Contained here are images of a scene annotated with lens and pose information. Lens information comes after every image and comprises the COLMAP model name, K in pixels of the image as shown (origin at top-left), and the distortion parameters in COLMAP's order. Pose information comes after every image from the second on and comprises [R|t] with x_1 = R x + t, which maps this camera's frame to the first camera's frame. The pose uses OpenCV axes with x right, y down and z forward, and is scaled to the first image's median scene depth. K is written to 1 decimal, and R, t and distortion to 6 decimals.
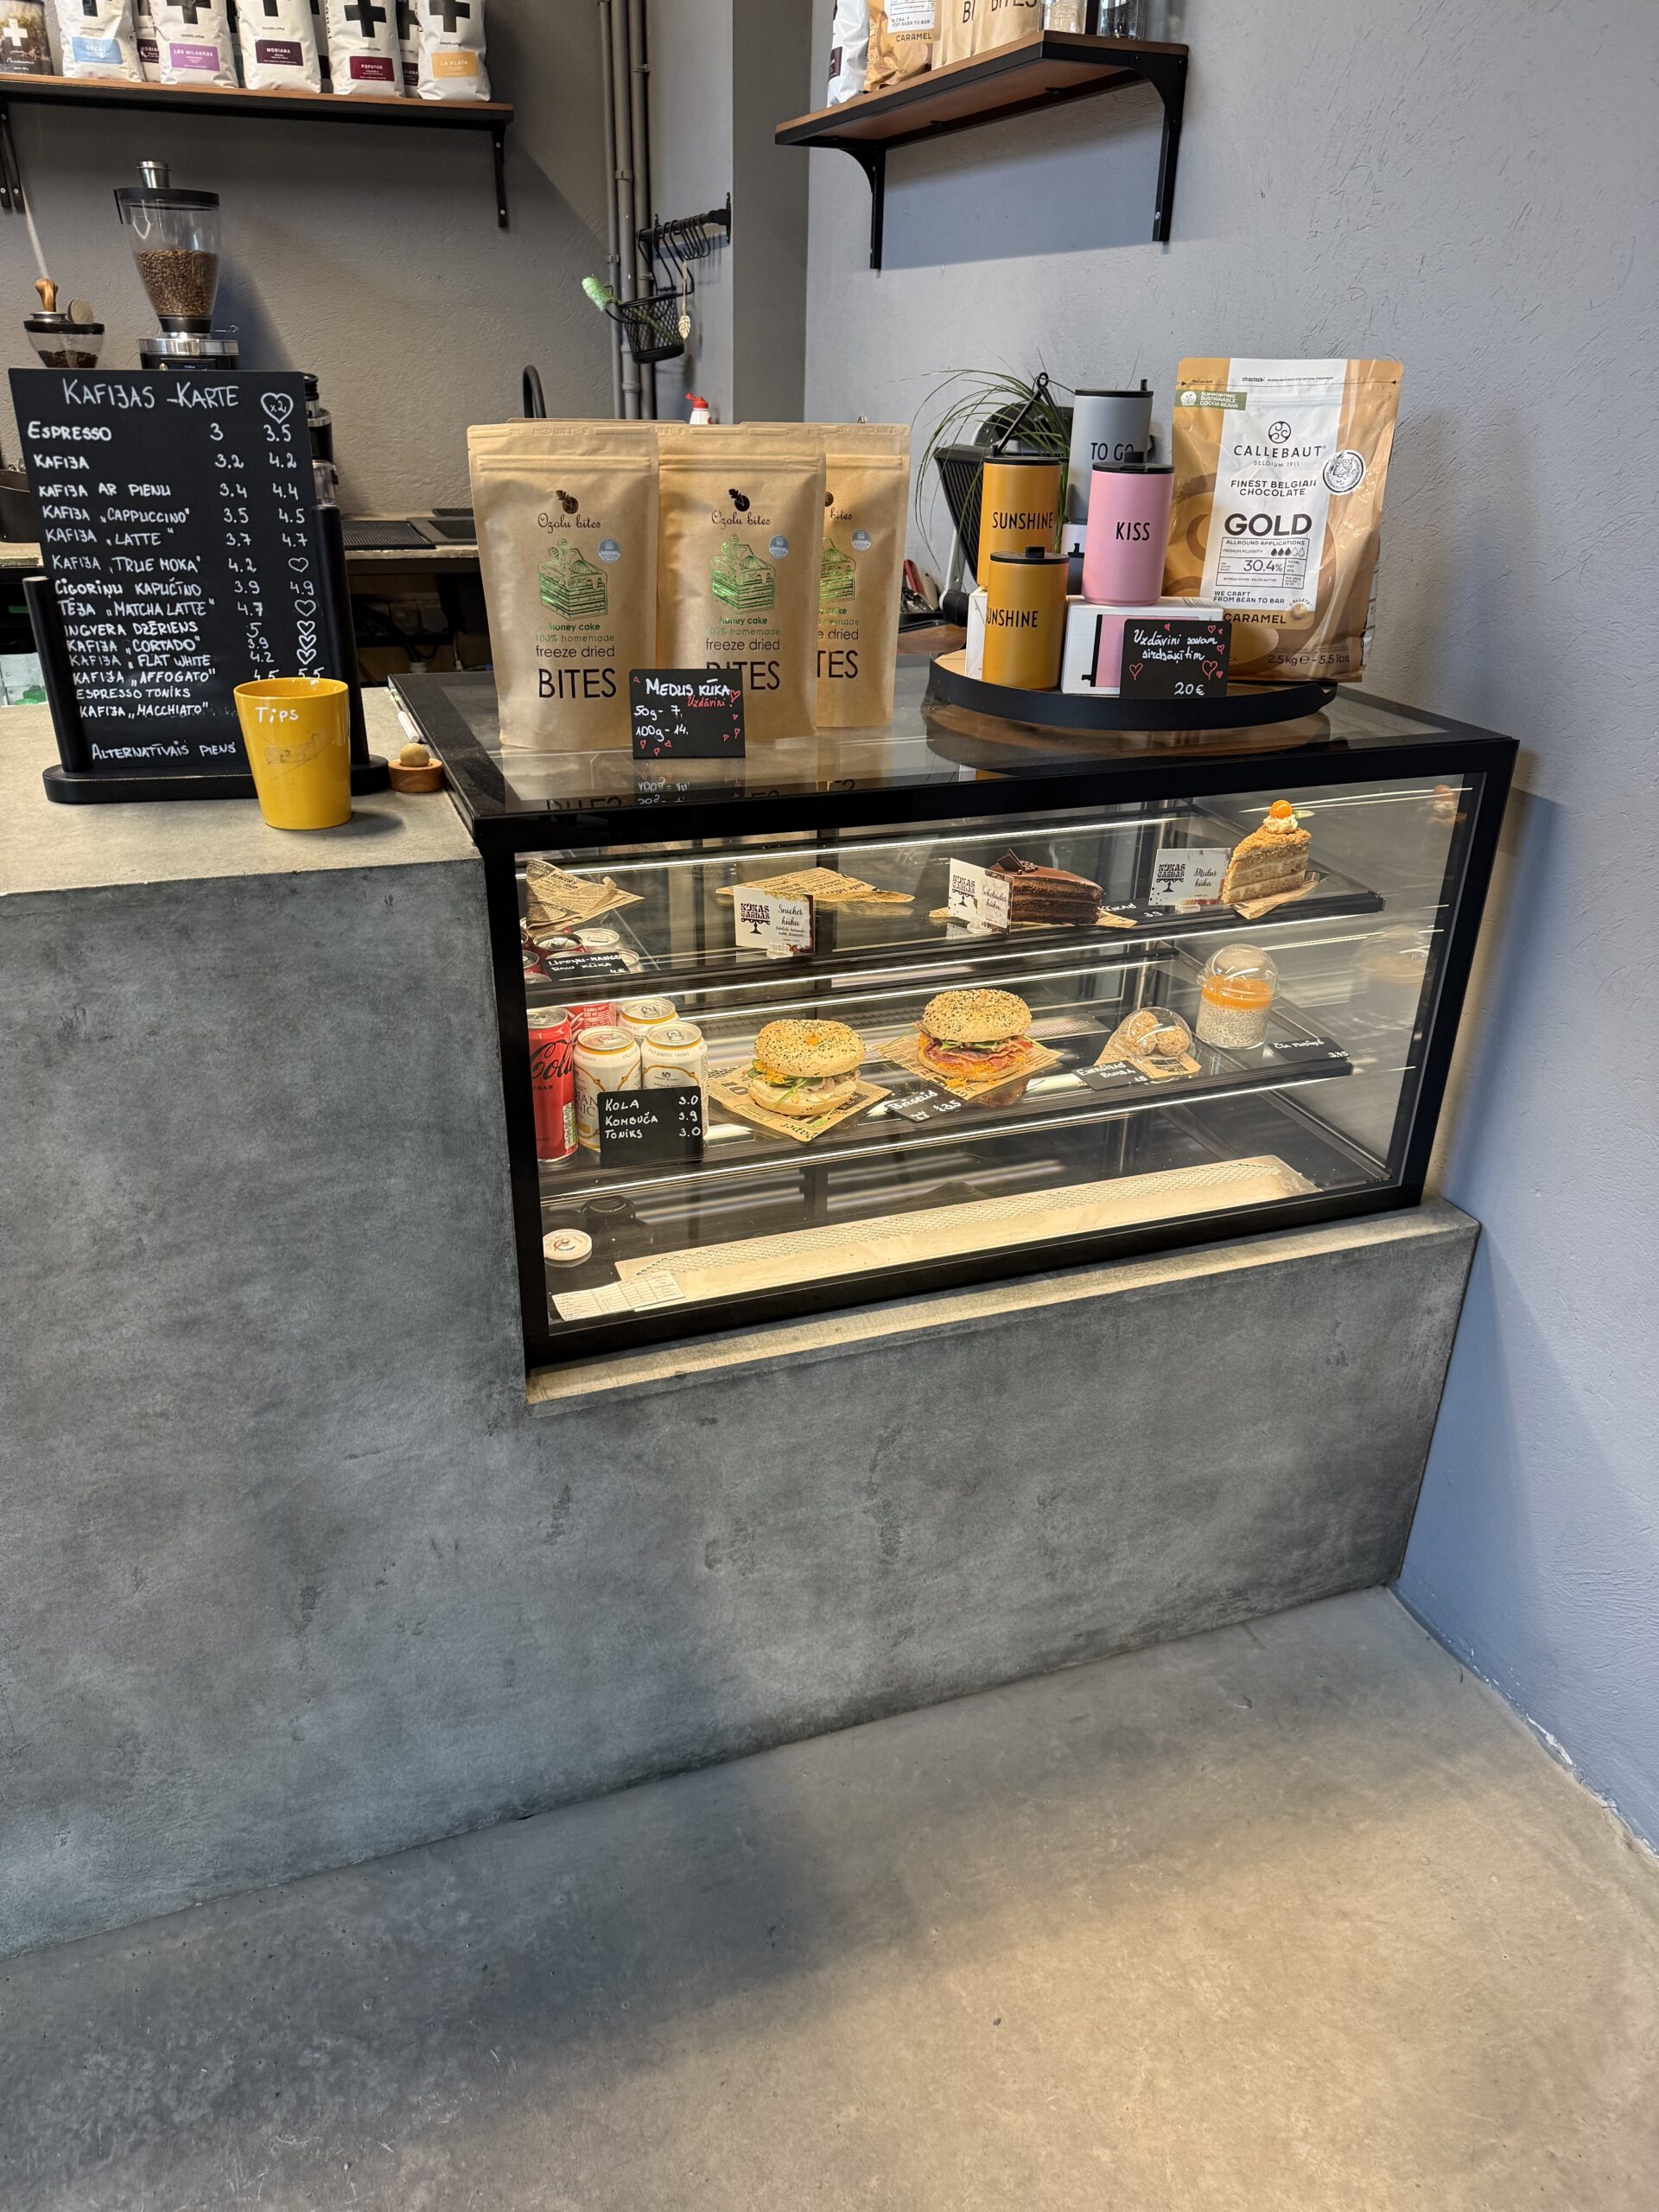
lens RADIAL K [[1550.9, 0, 823.3], [0, 1550.9, 1112.8], [0, 0, 1]] dist [0.044231, -0.049123]
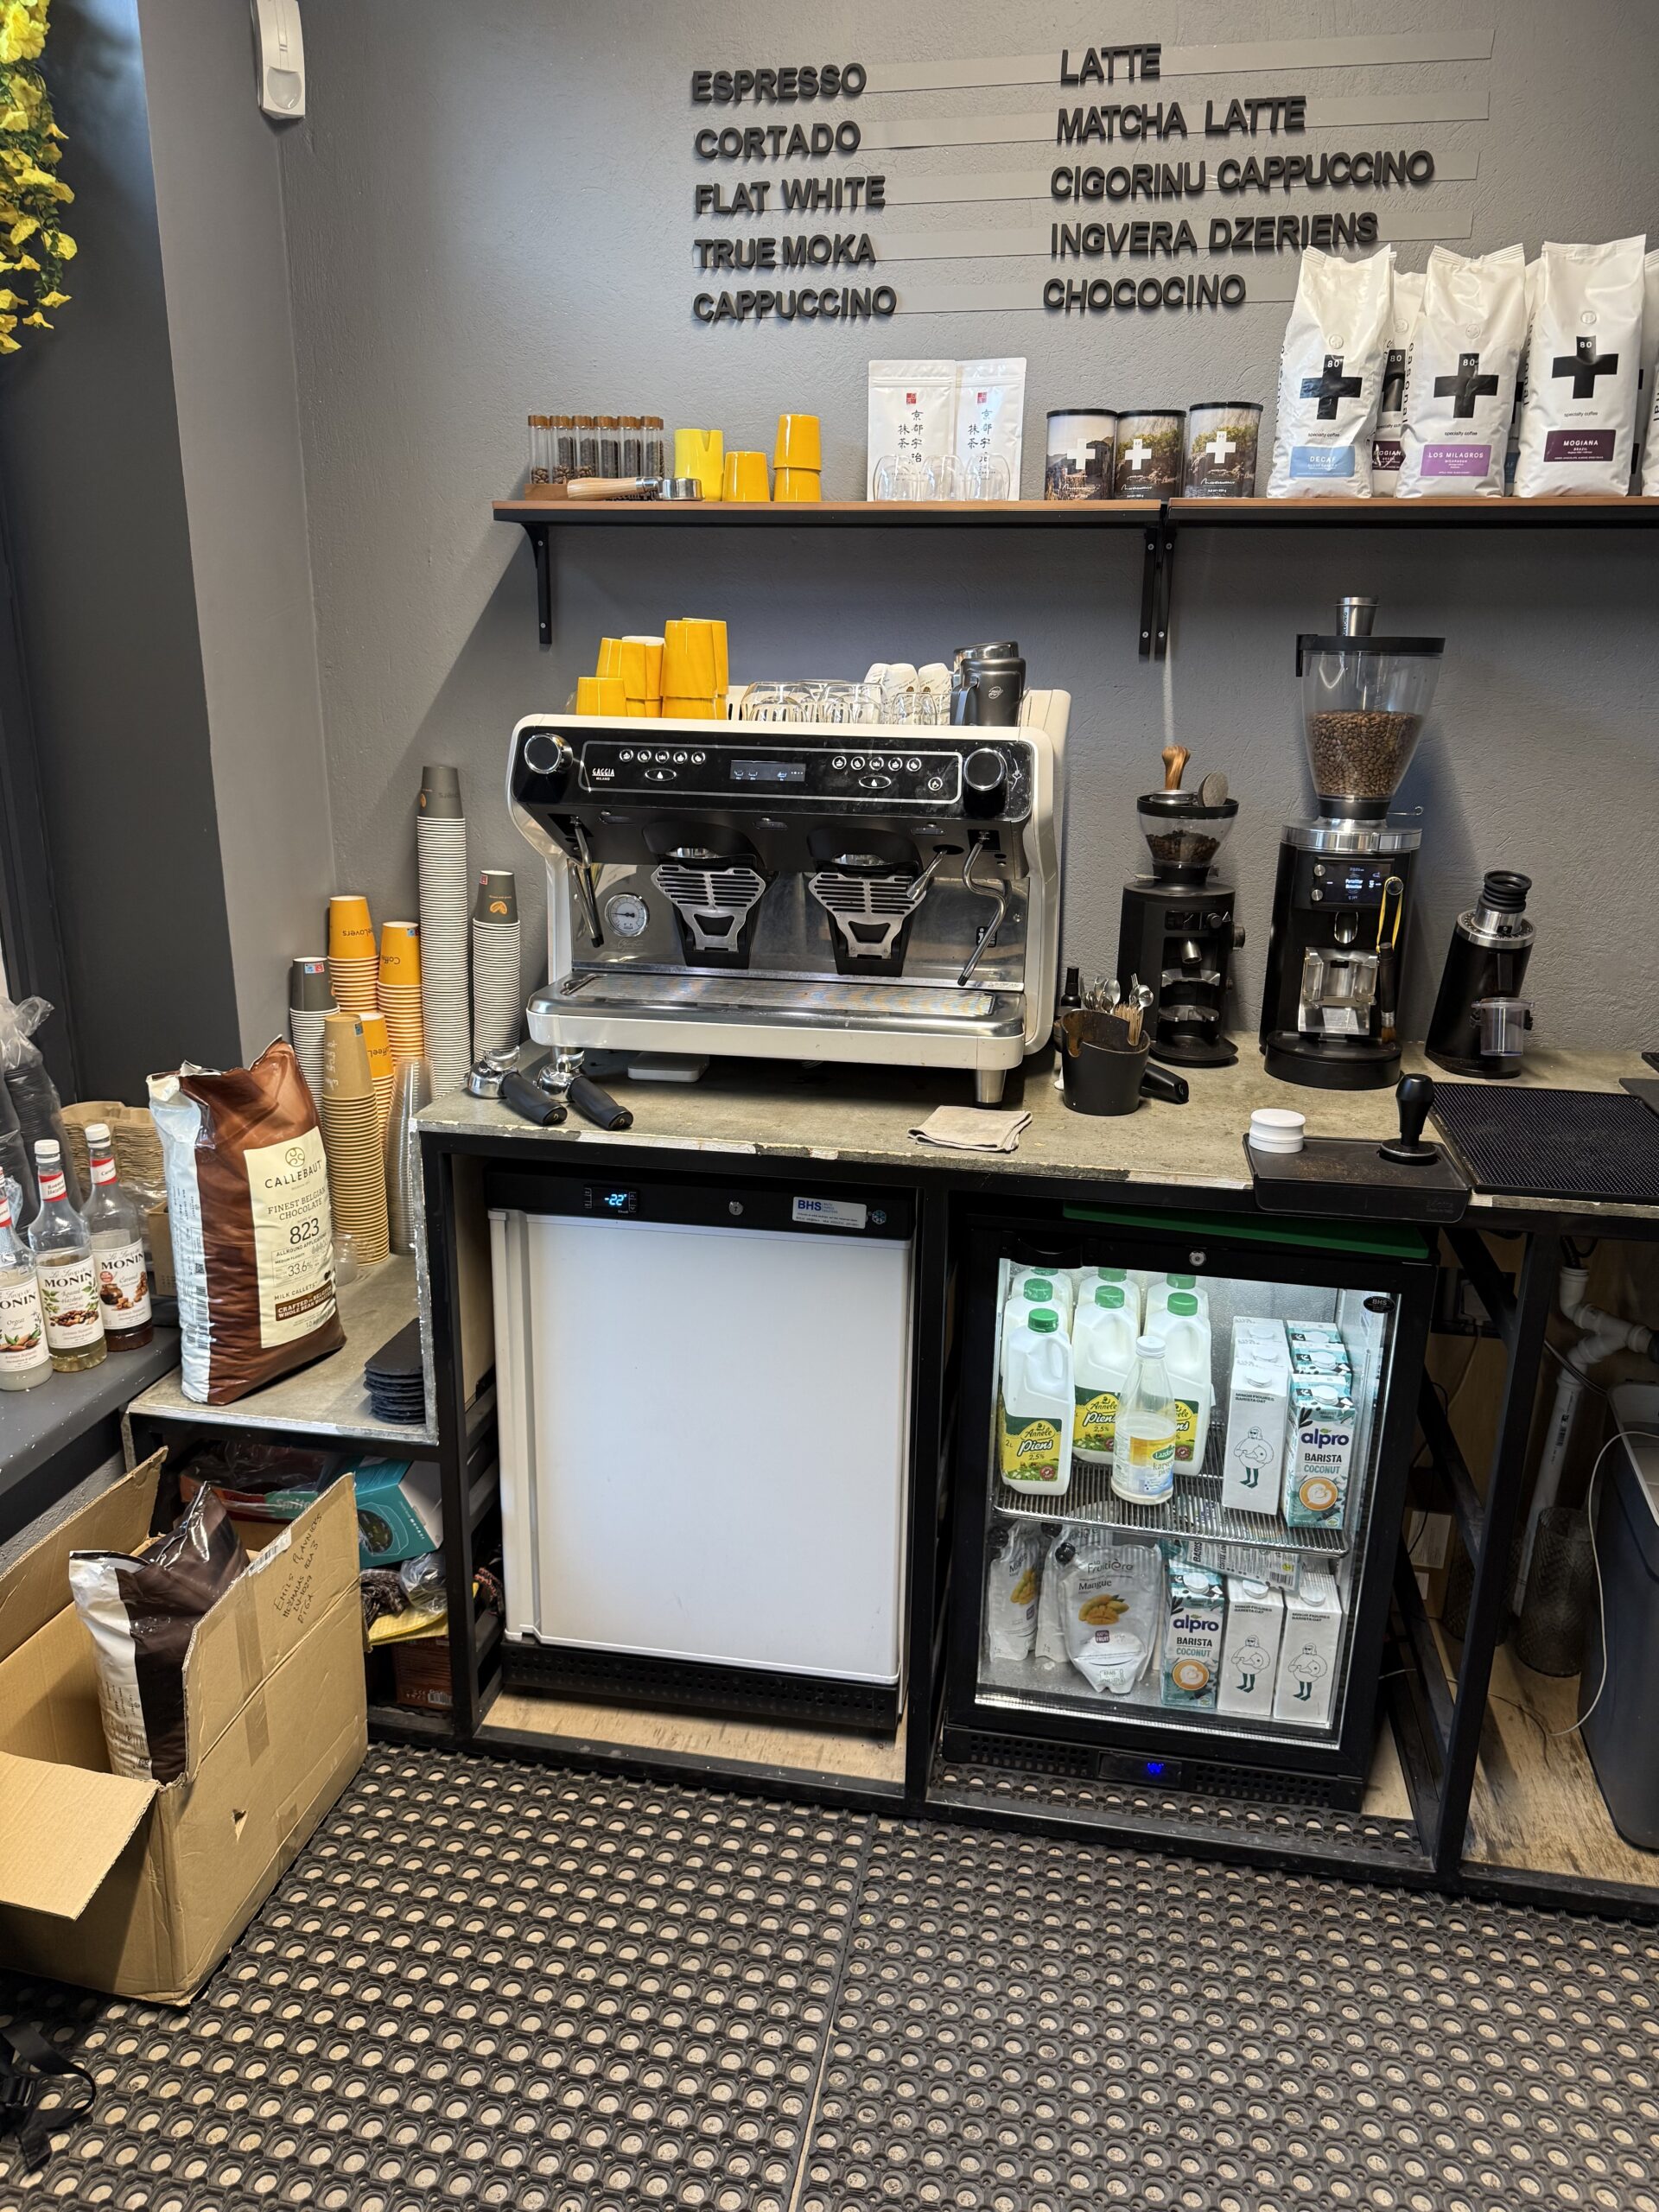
lens RADIAL K [[1550.9, 0, 811.7], [0, 1550.9, 1115.1], [0, 0, 1]] dist [0.044231, -0.049123]
pose [[0.863460, 0.139094, -0.484860, -0.562470], [-0.215849, 0.970663, -0.105935, -0.524061], [0.455901, 0.196127, 0.868152, 0.652747]]
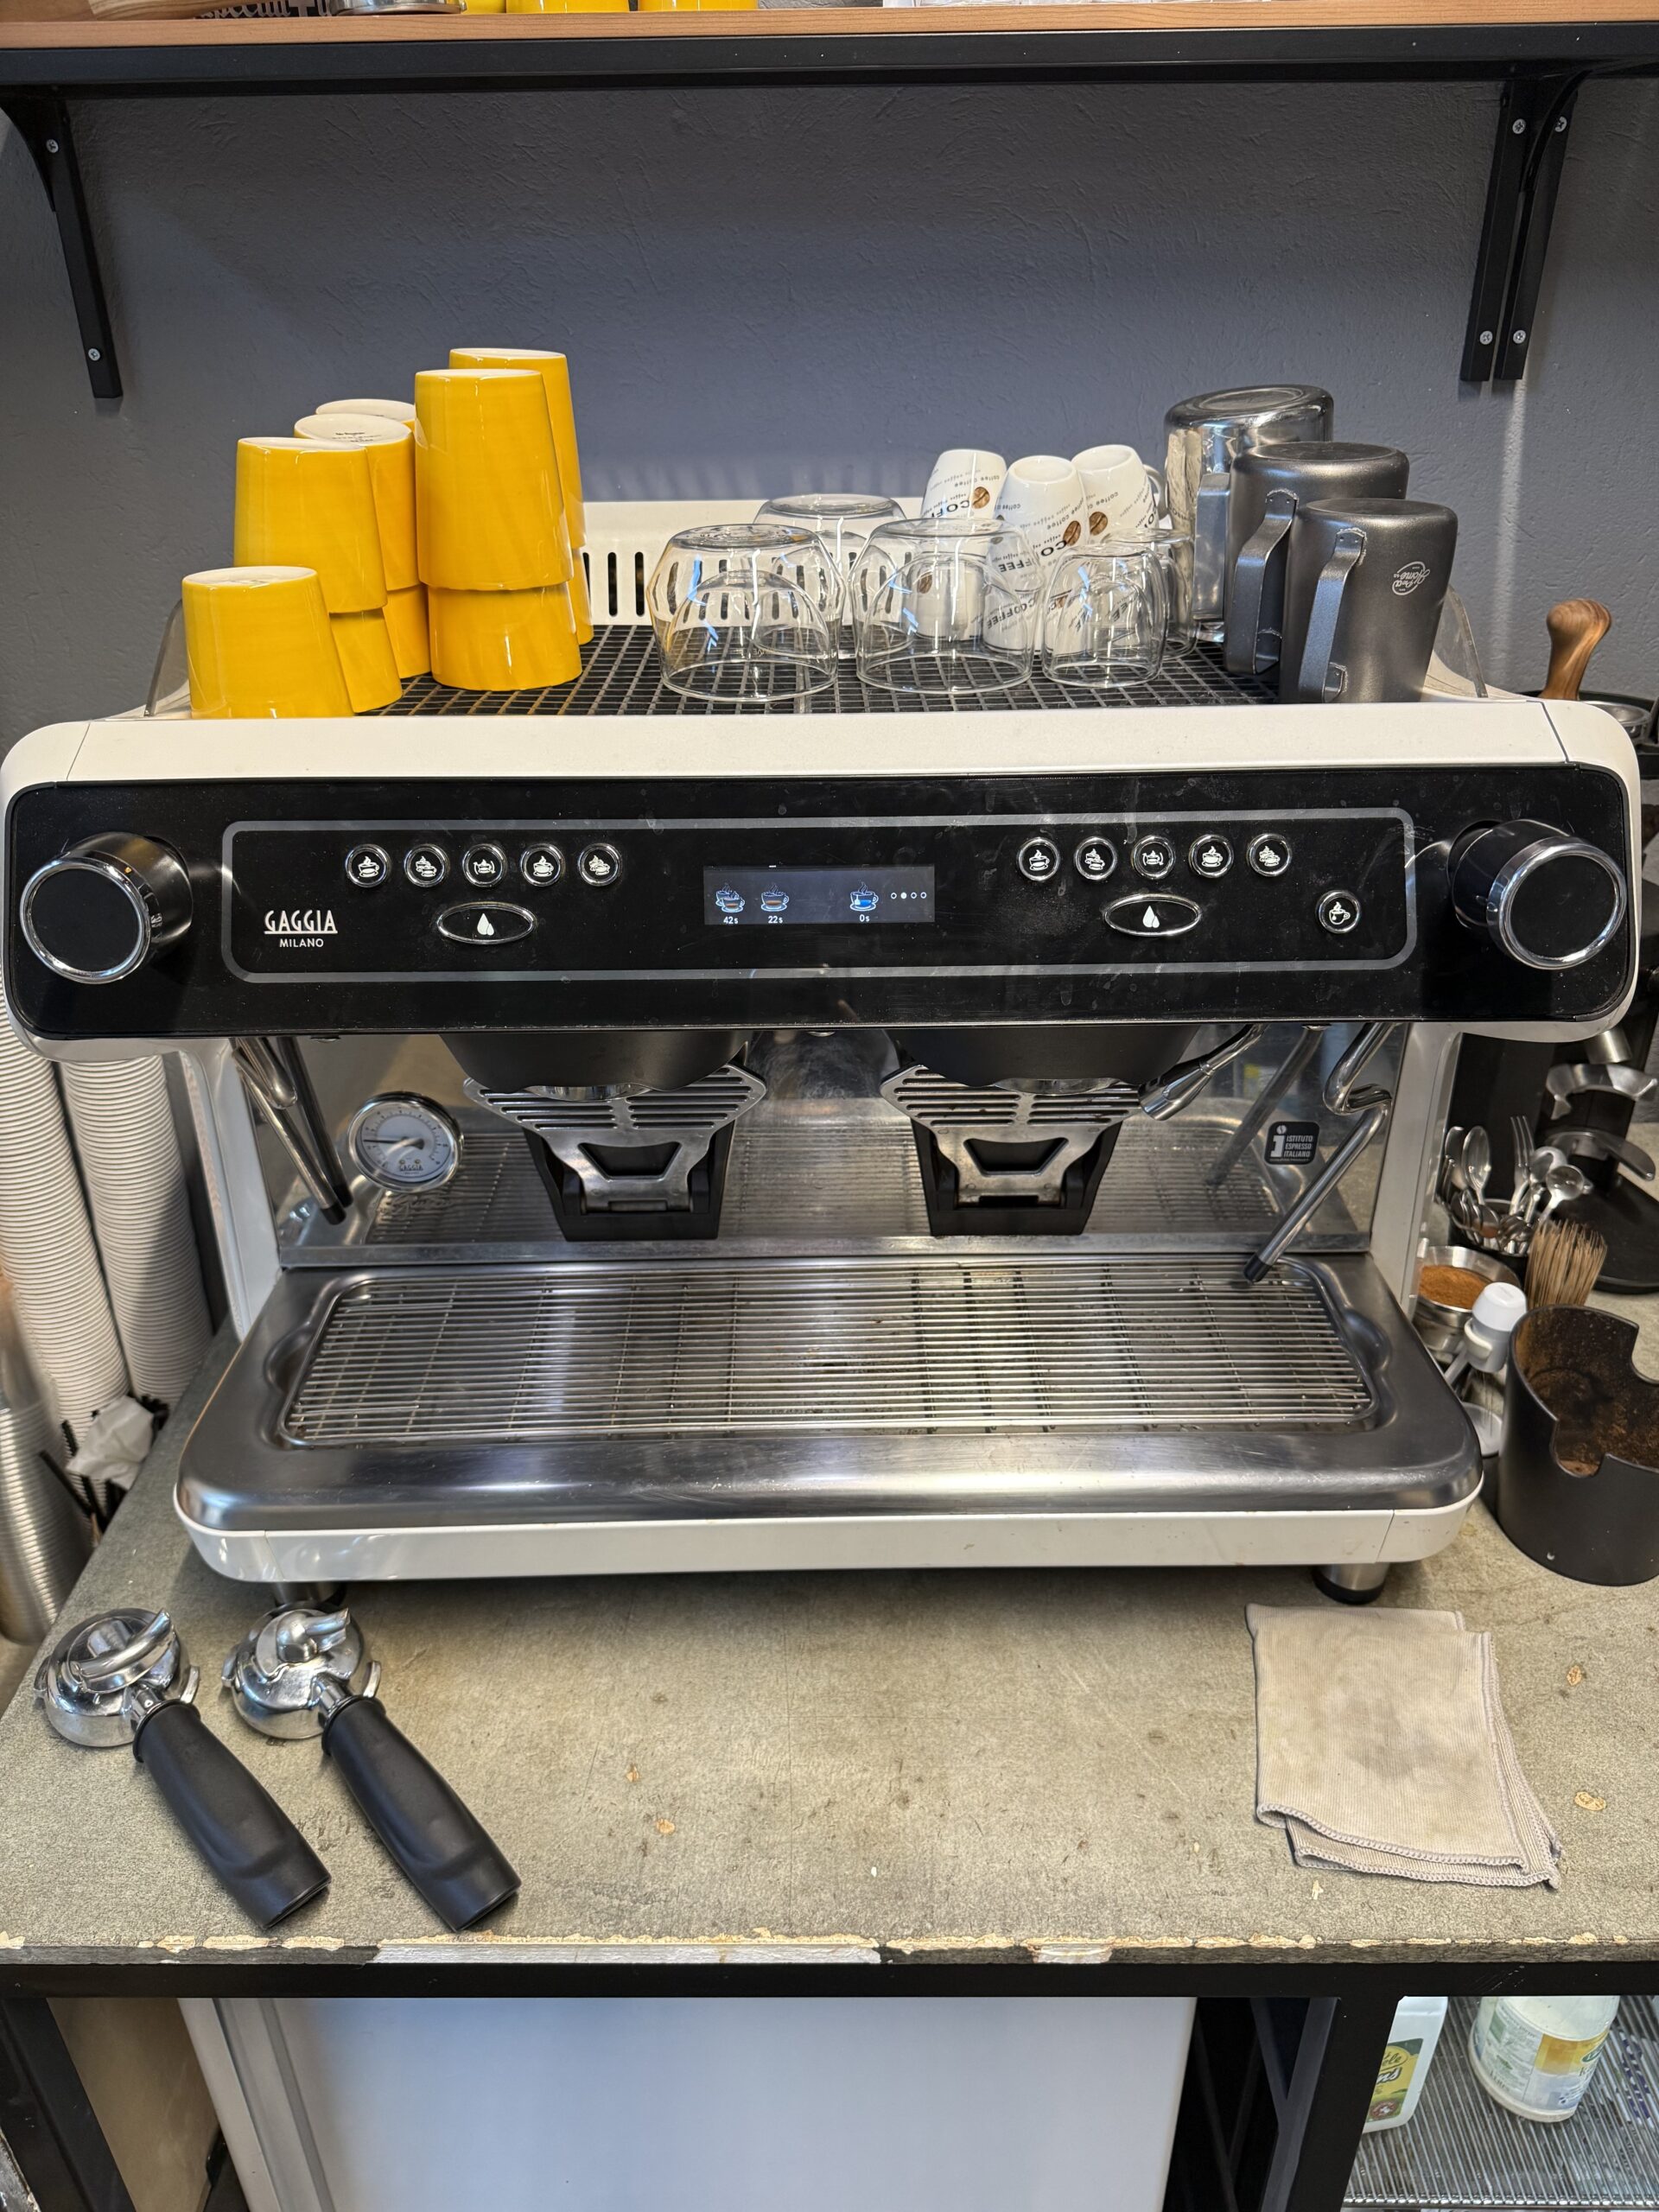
lens RADIAL K [[1550.9, 0, 810.8], [0, 1550.9, 1096.7], [0, 0, 1]] dist [0.044231, -0.049123]
pose [[0.937641, 0.134321, -0.320604, -1.149032], [-0.119698, 0.990681, 0.064990, -0.922990], [0.326345, -0.022561, 0.944981, 1.335017]]
